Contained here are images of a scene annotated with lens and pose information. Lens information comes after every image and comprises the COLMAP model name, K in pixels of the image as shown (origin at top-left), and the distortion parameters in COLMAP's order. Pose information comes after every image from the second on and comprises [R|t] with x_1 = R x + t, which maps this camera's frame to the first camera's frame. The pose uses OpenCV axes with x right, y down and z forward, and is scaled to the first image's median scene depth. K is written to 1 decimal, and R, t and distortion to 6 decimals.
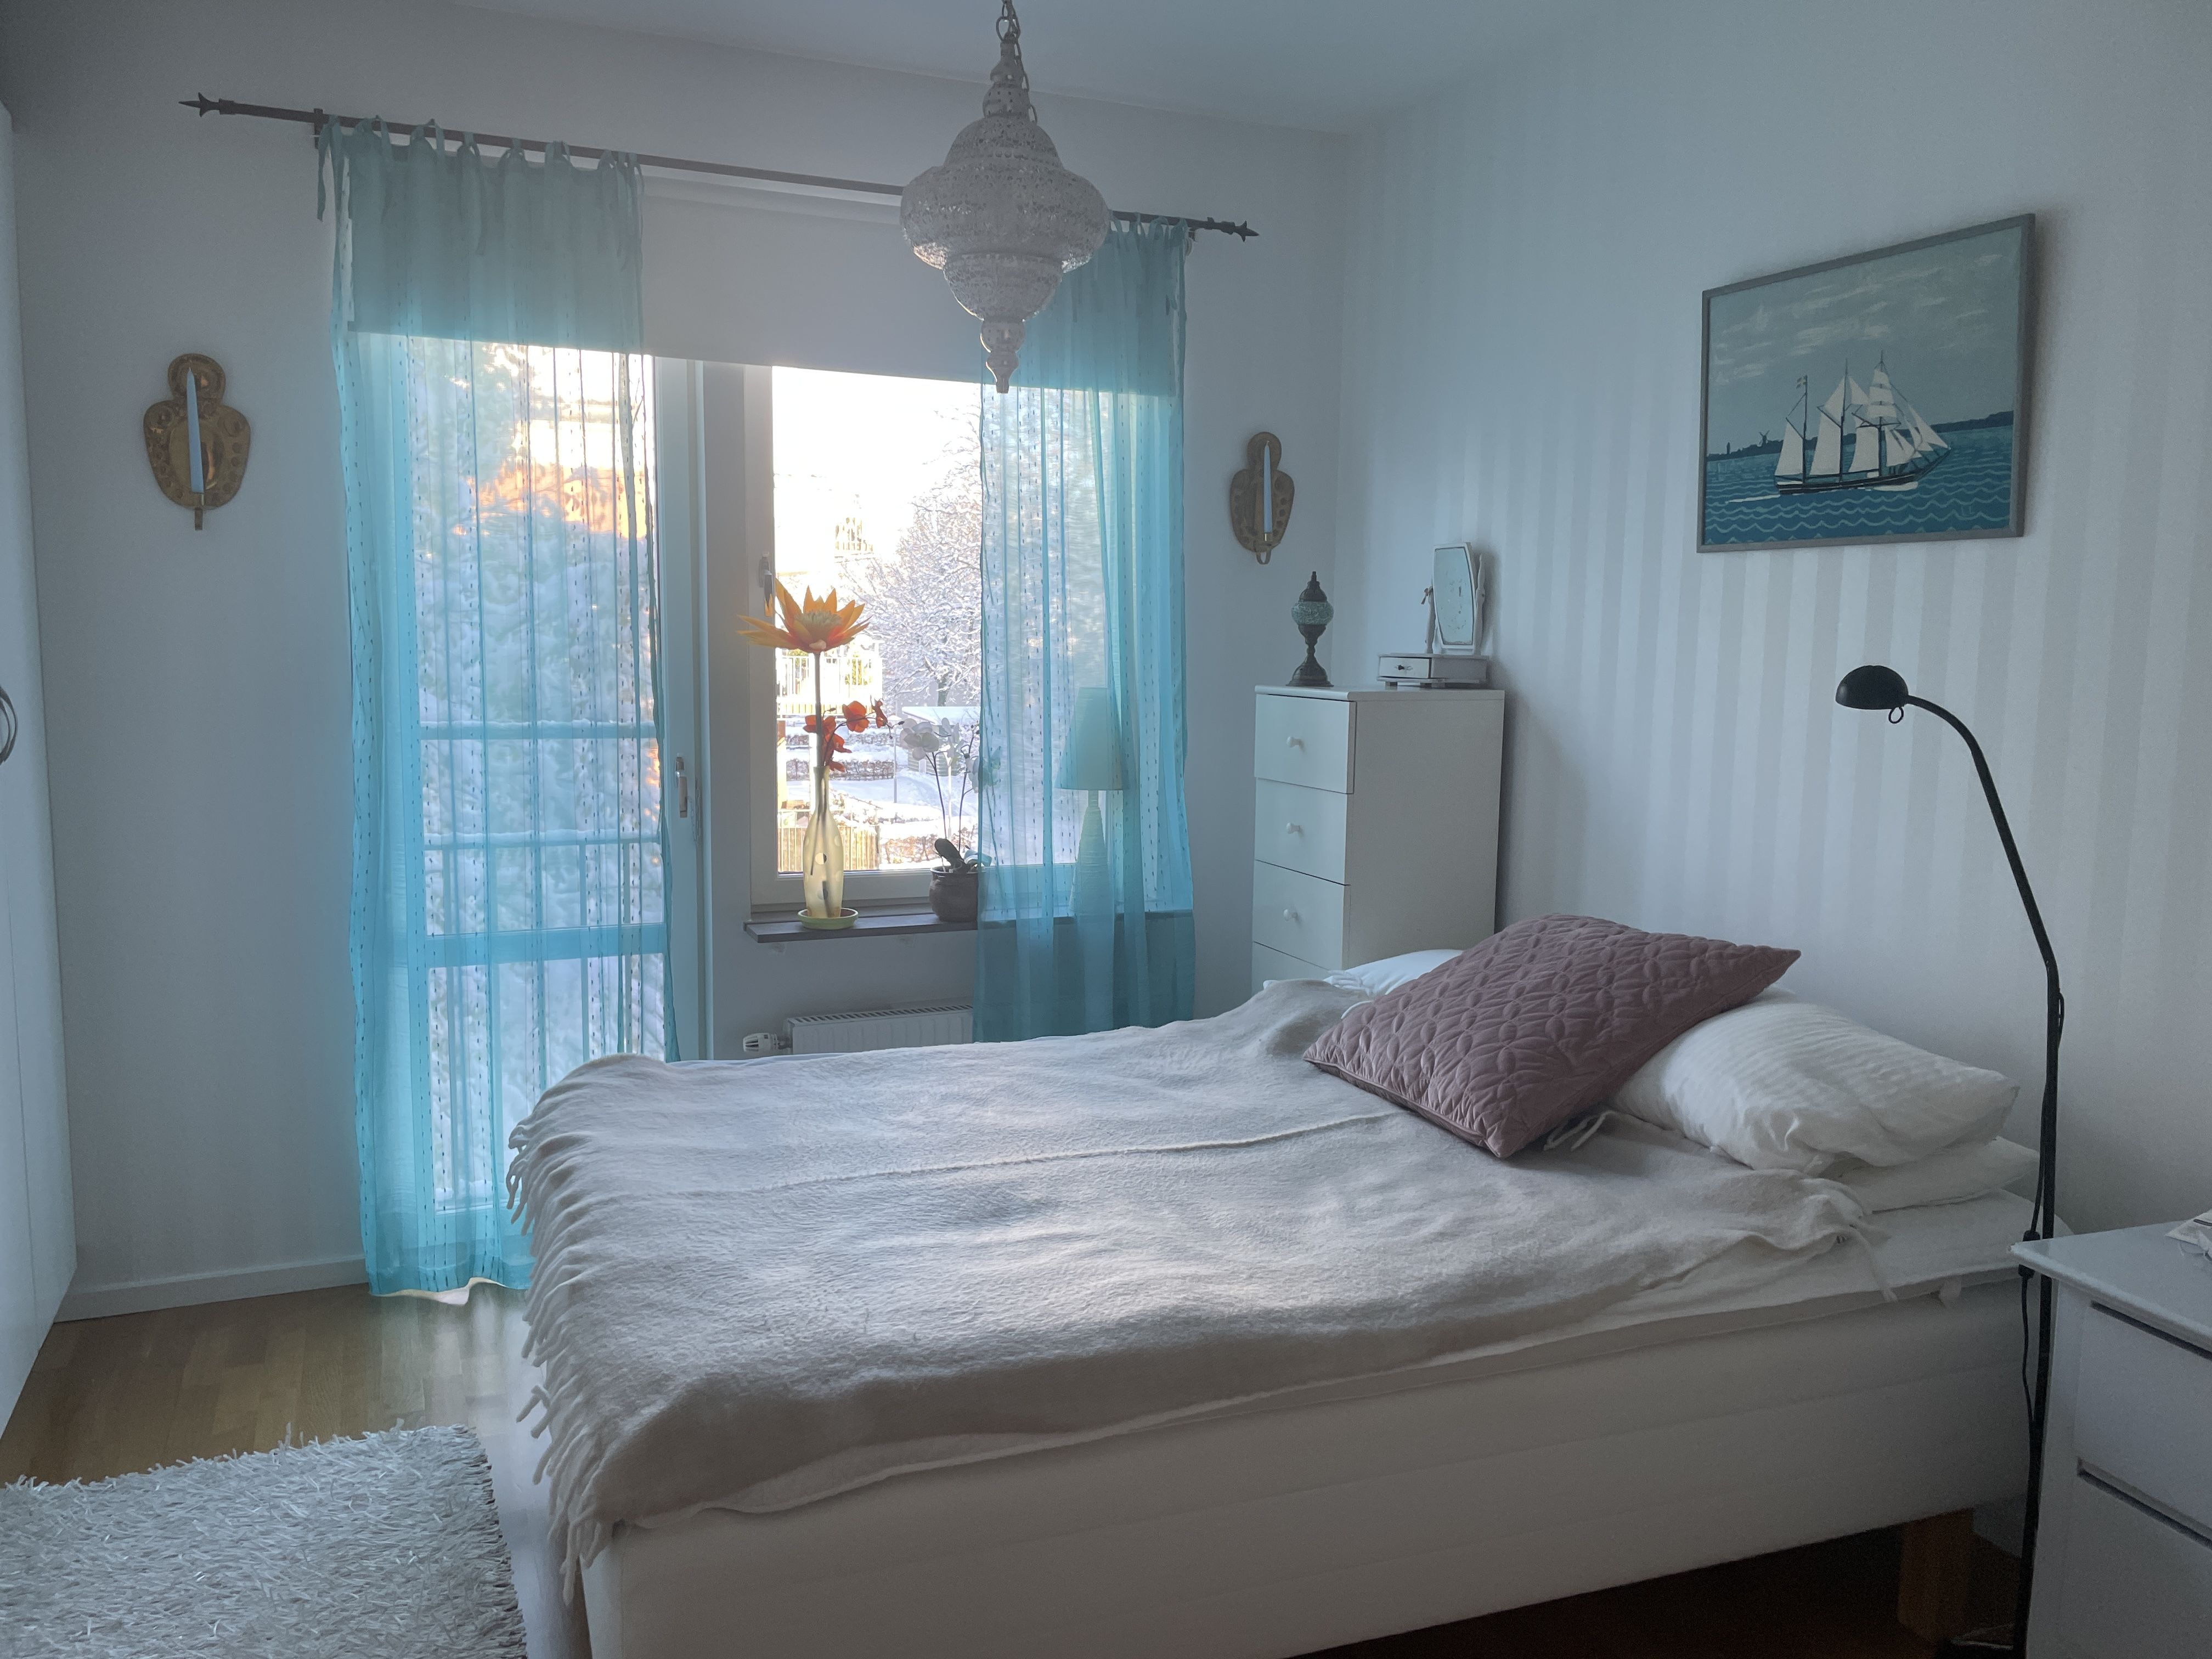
lens RADIAL K [[1661.8, 0, 1107.2], [0, 1661.8, 823.3], [0, 0, 1]] dist [0.093591, -0.123705]
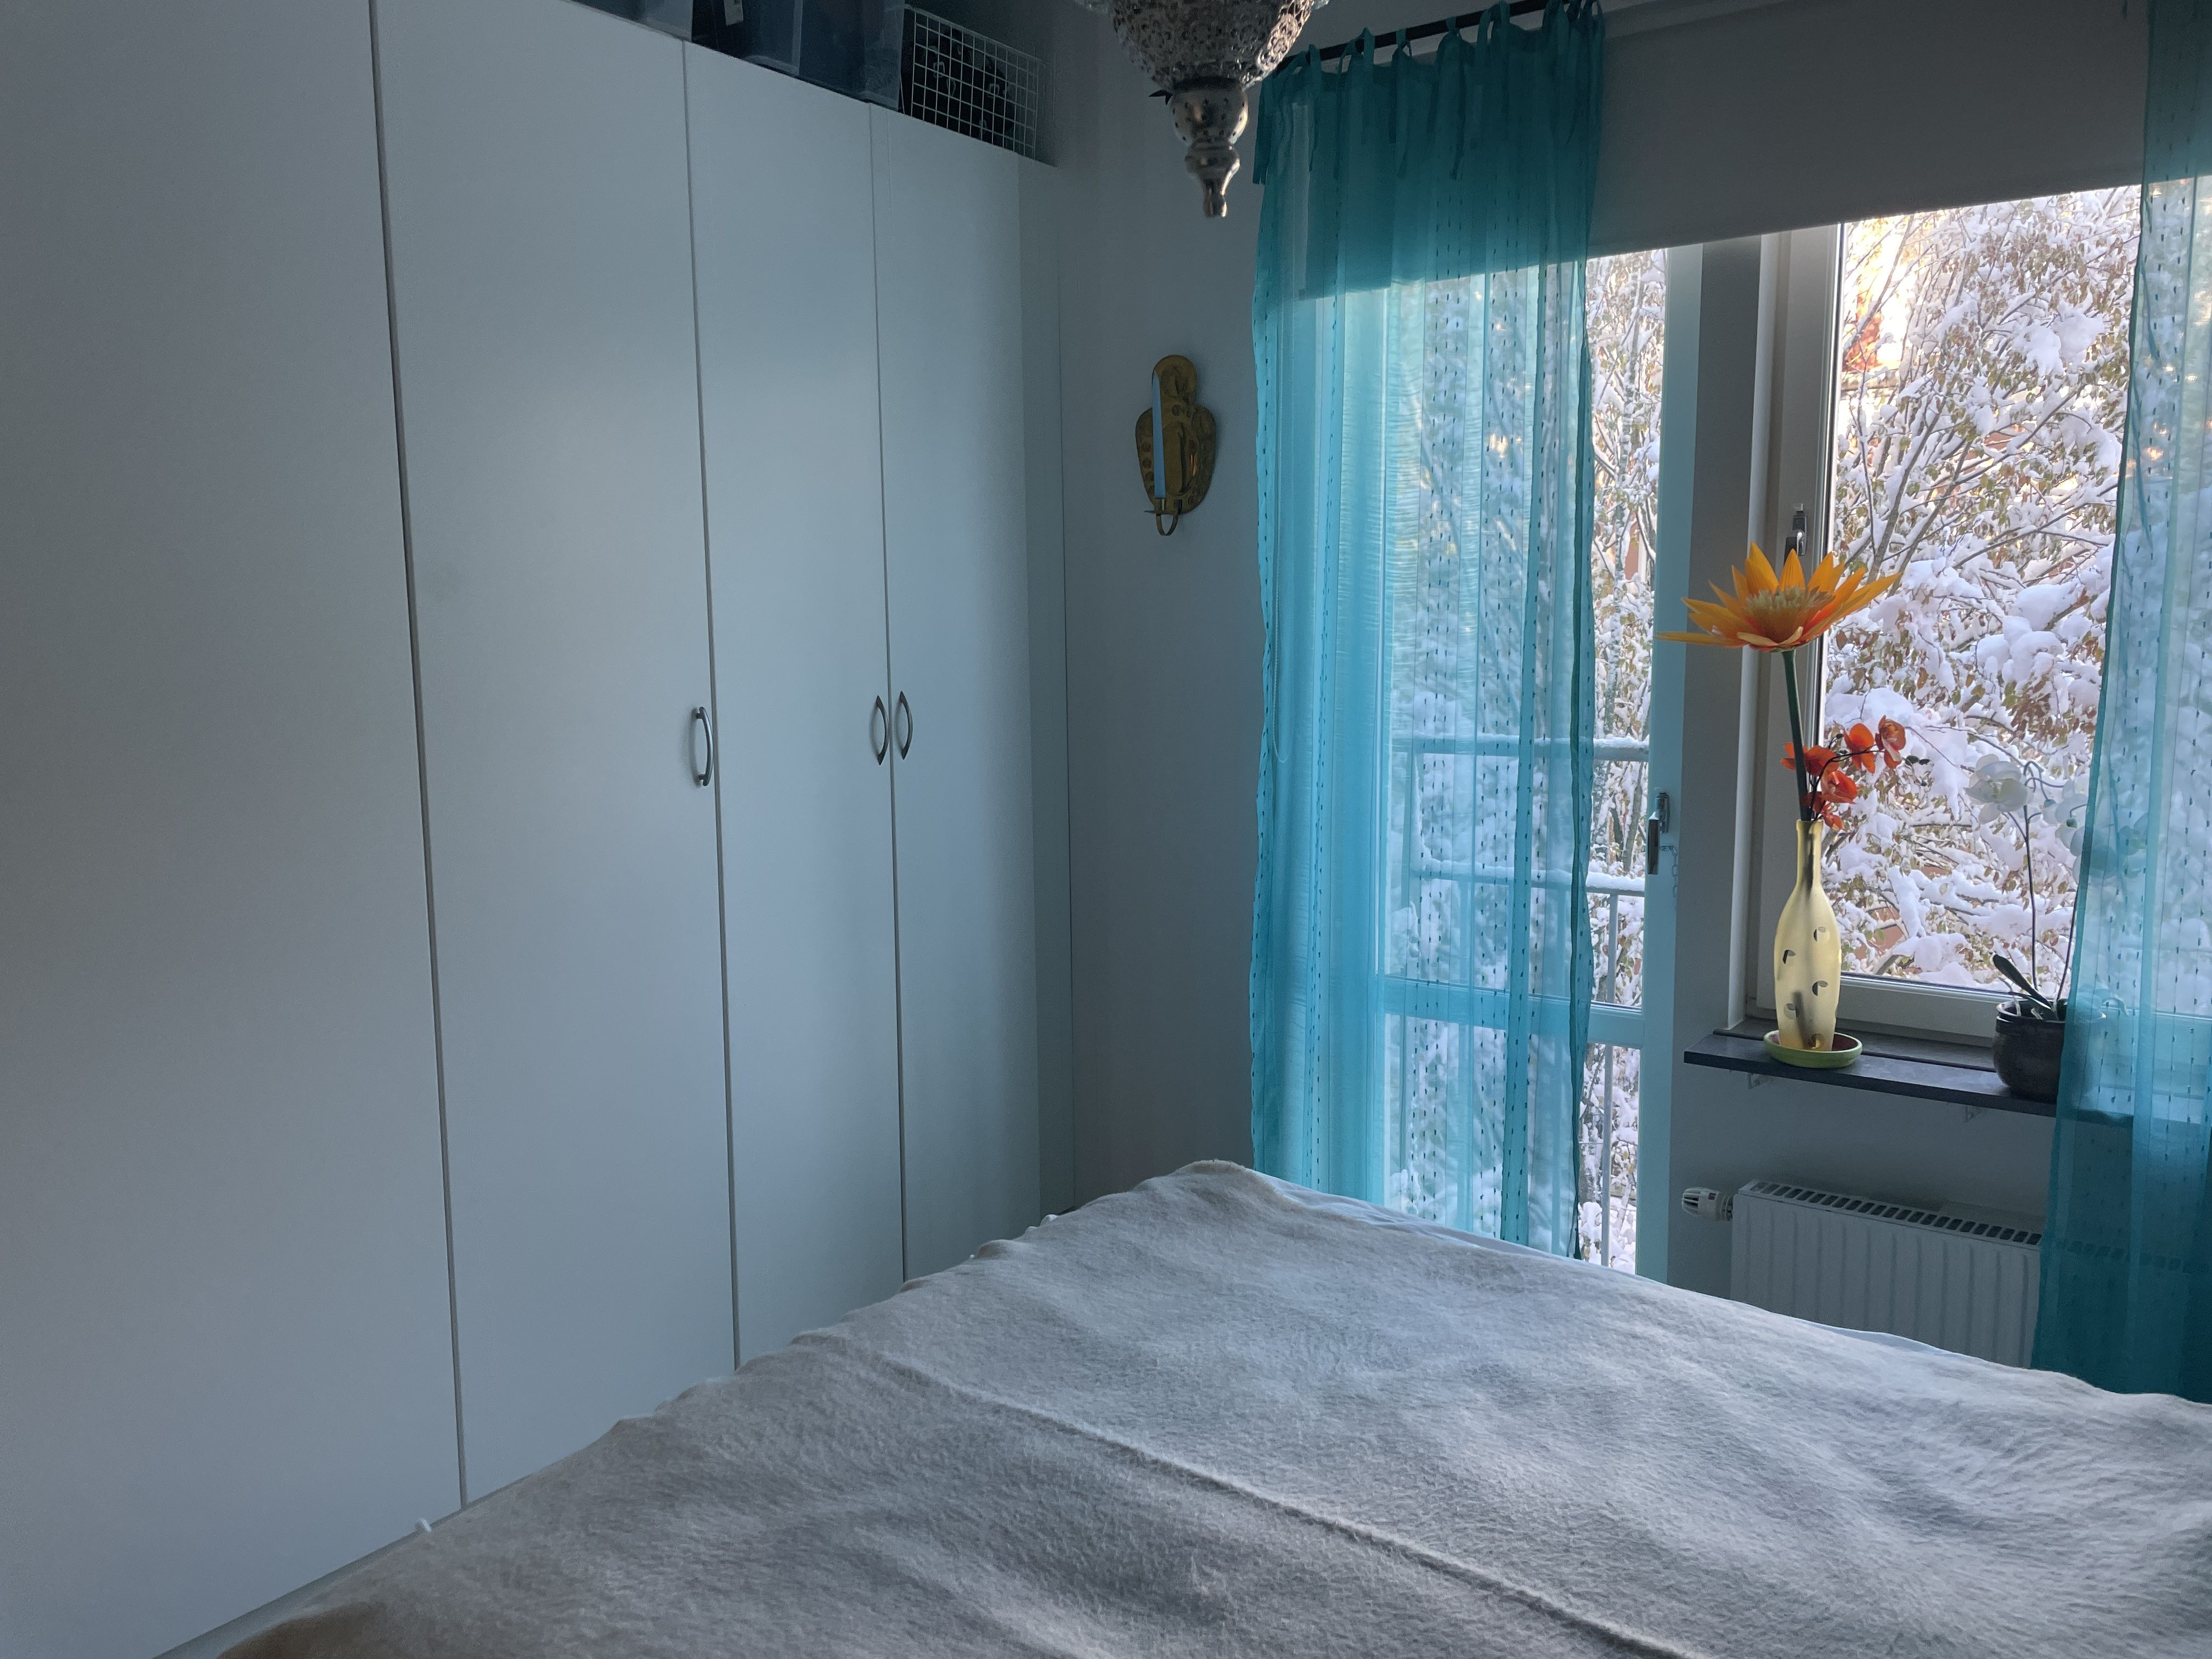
lens RADIAL K [[1661.8, 0, 1101.4], [0, 1661.8, 836.0], [0, 0, 1]] dist [0.093591, -0.123705]
pose [[0.498471, 0.088072, -0.862421, 0.332089], [-0.078155, 0.995340, 0.056473, -0.054413], [0.863376, 0.039252, 0.503031, 0.517752]]
